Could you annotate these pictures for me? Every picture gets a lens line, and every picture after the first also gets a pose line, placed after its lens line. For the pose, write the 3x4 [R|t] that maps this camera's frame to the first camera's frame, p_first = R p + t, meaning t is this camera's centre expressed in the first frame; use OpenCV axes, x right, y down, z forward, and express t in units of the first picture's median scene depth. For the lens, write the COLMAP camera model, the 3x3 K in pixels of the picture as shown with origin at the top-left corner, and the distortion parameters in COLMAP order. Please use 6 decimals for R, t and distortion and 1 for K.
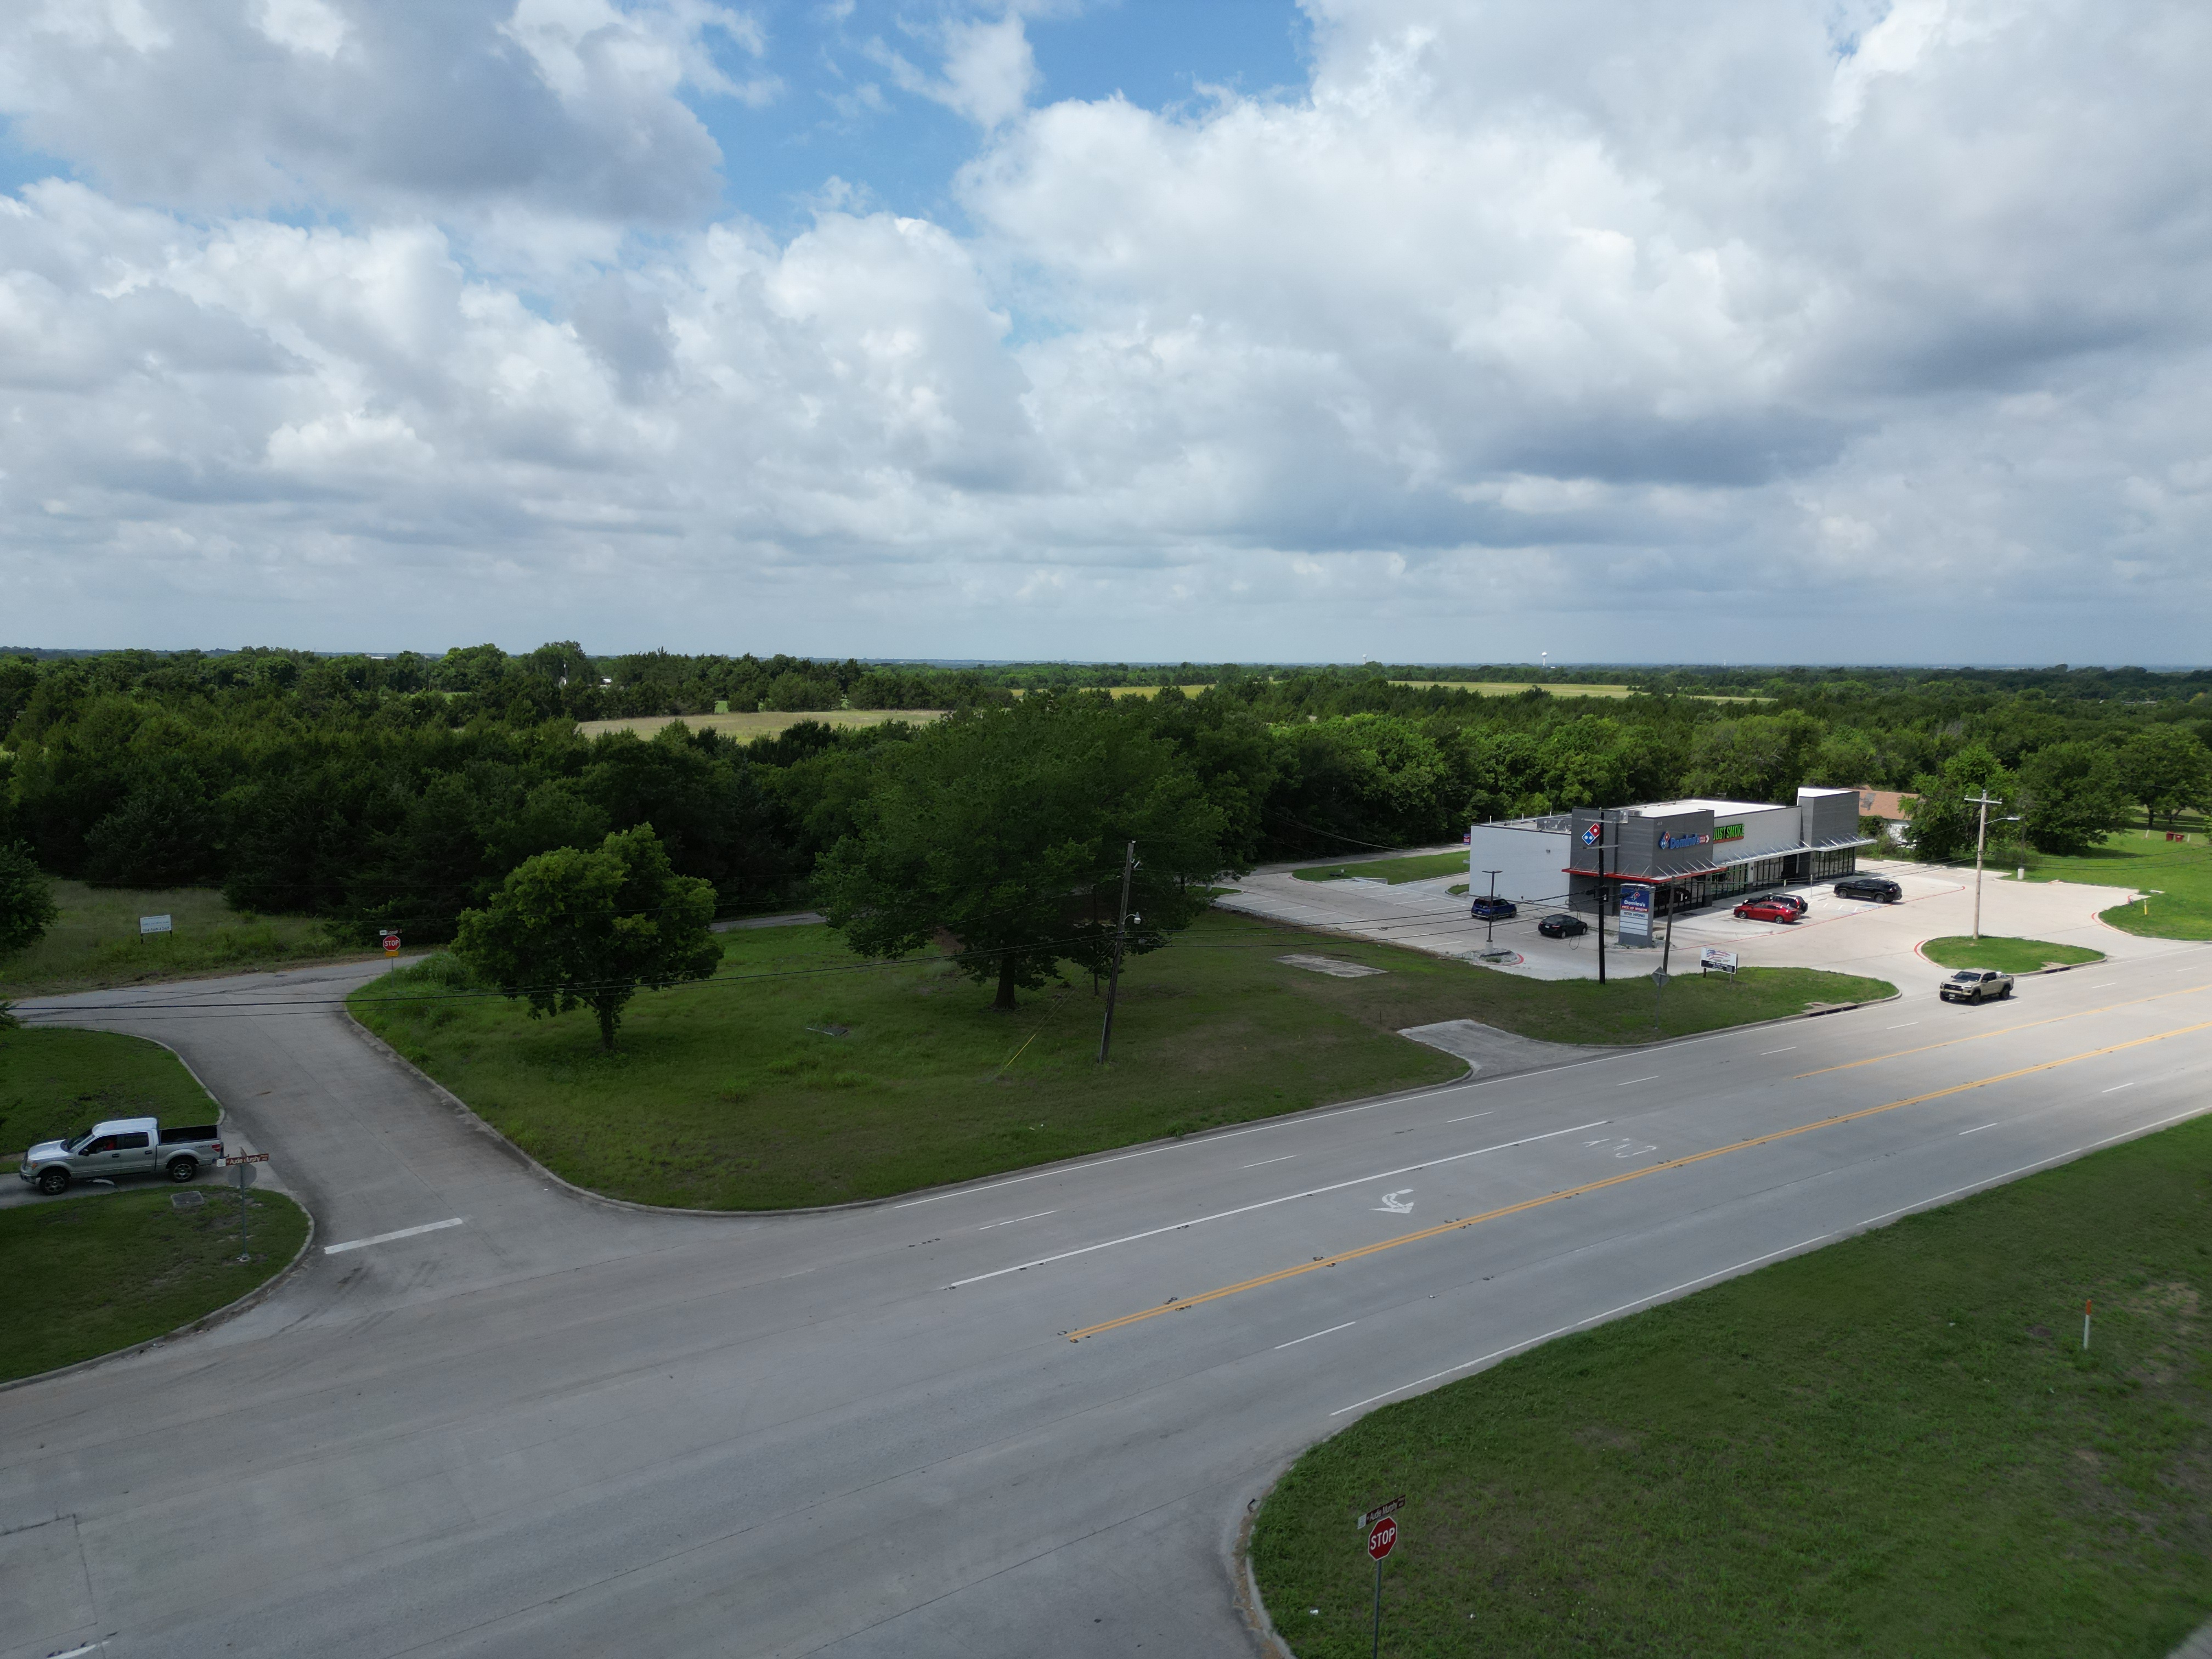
lens RADIAL K [[1553.6, 0, 1096.5], [0, 1553.6, 798.4], [0, 0, 1]] dist [0.054276, -0.042621]
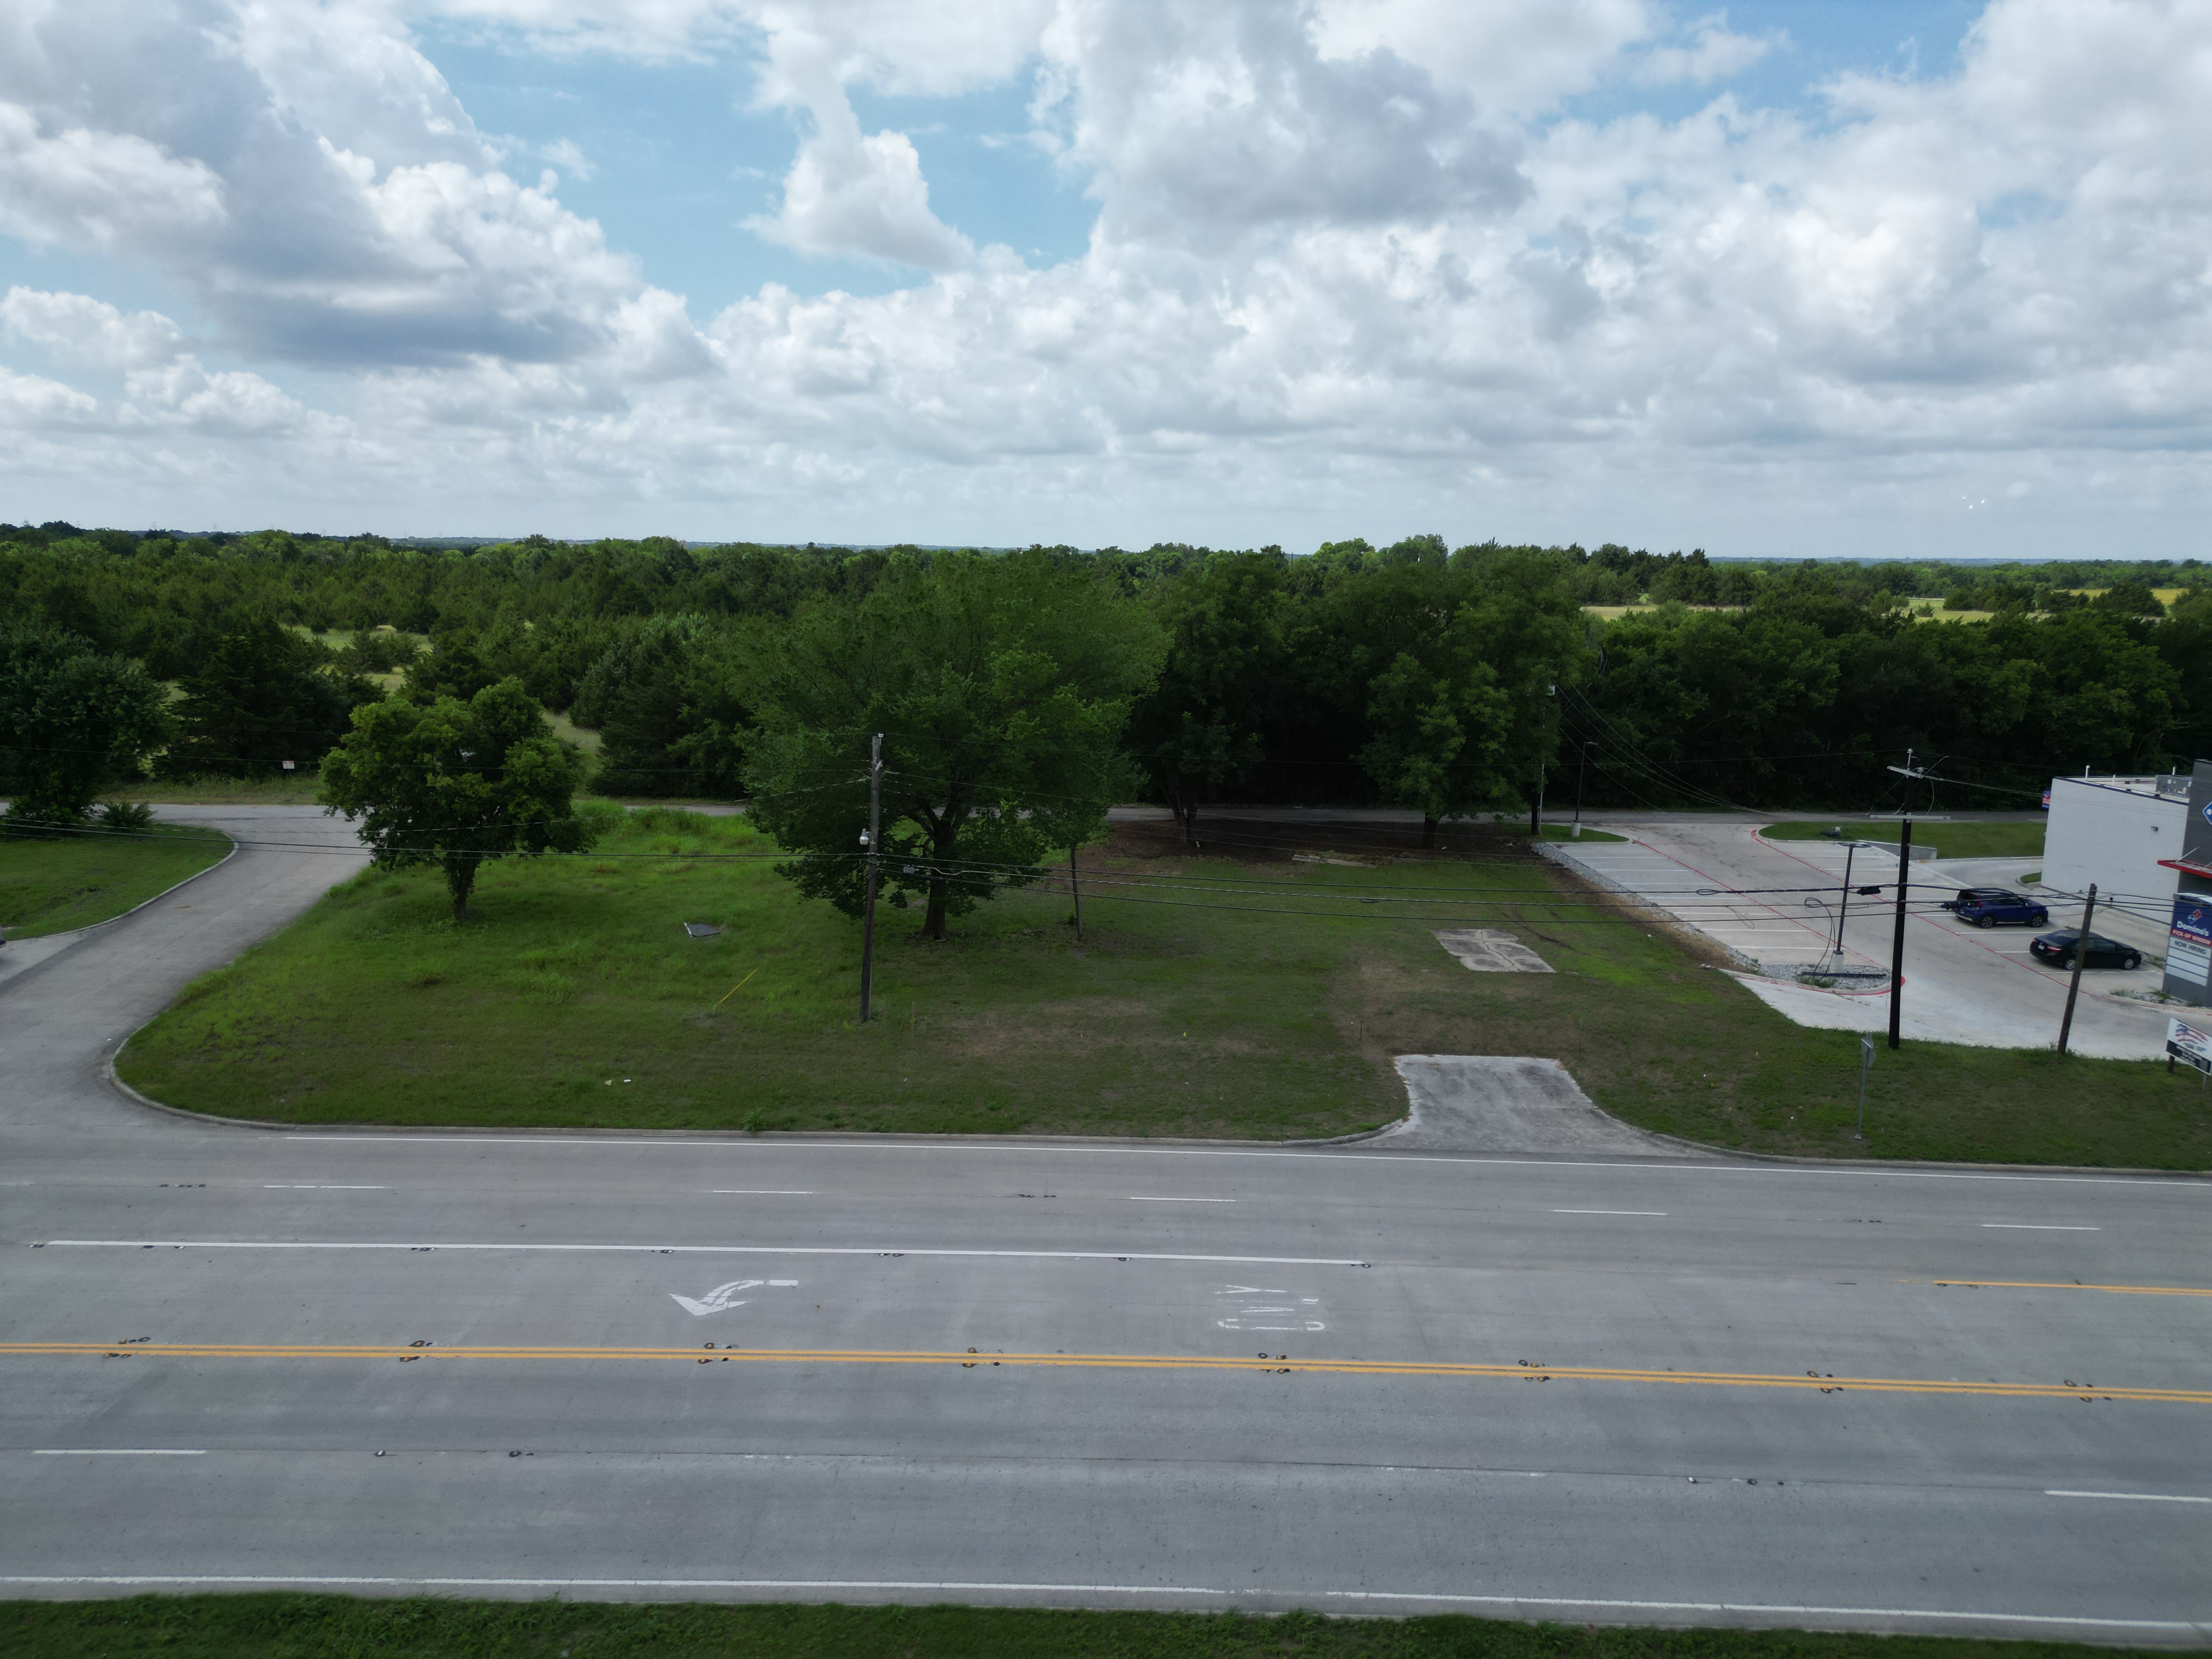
lens RADIAL K [[1553.6, 0, 1122.4], [0, 1553.6, 817.7], [0, 0, 1]] dist [0.054276, -0.042621]
pose [[0.812060, 0.099743, -0.574988, 0.577174], [-0.056639, 0.994105, 0.092455, -0.008331], [0.580819, -0.042513, 0.812922, 0.483810]]
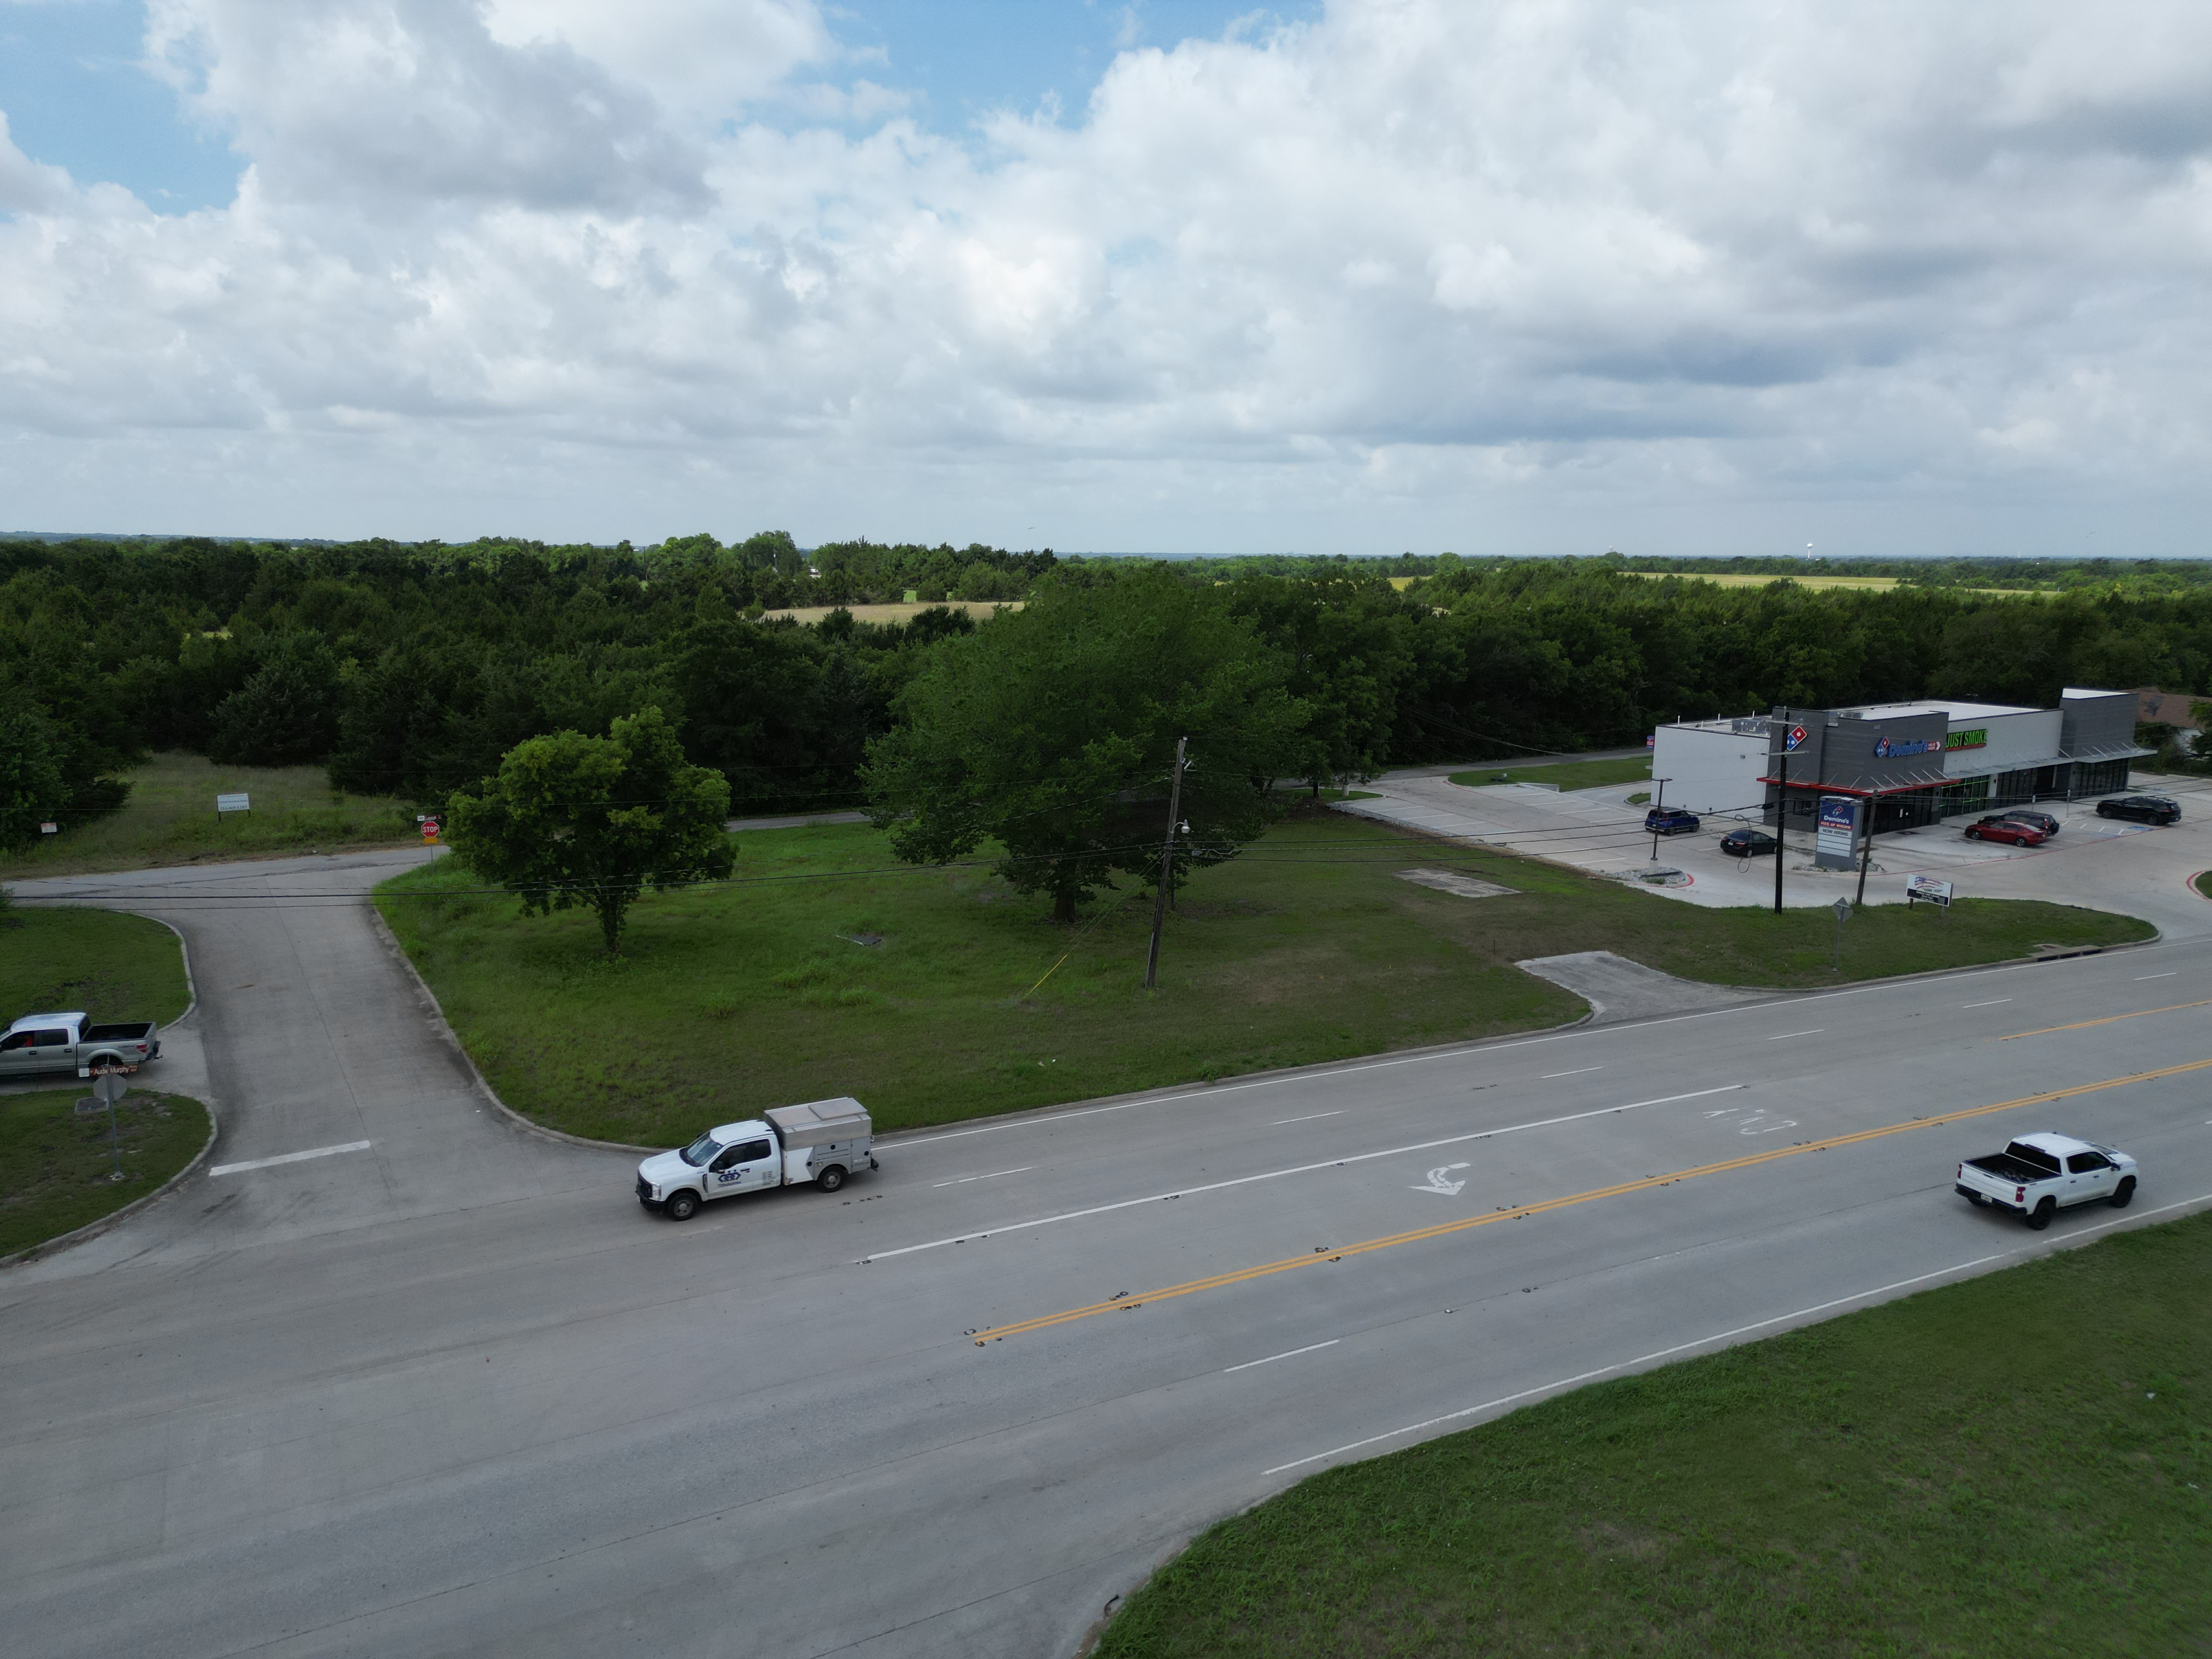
lens RADIAL K [[1553.6, 0, 1094.0], [0, 1553.6, 790.8], [0, 0, 1]] dist [0.054276, -0.042621]
pose [[0.989463, 0.022996, -0.142948, 0.103318], [-0.013940, 0.997851, 0.064031, 0.002636], [0.144113, -0.061364, 0.987657, 0.143155]]
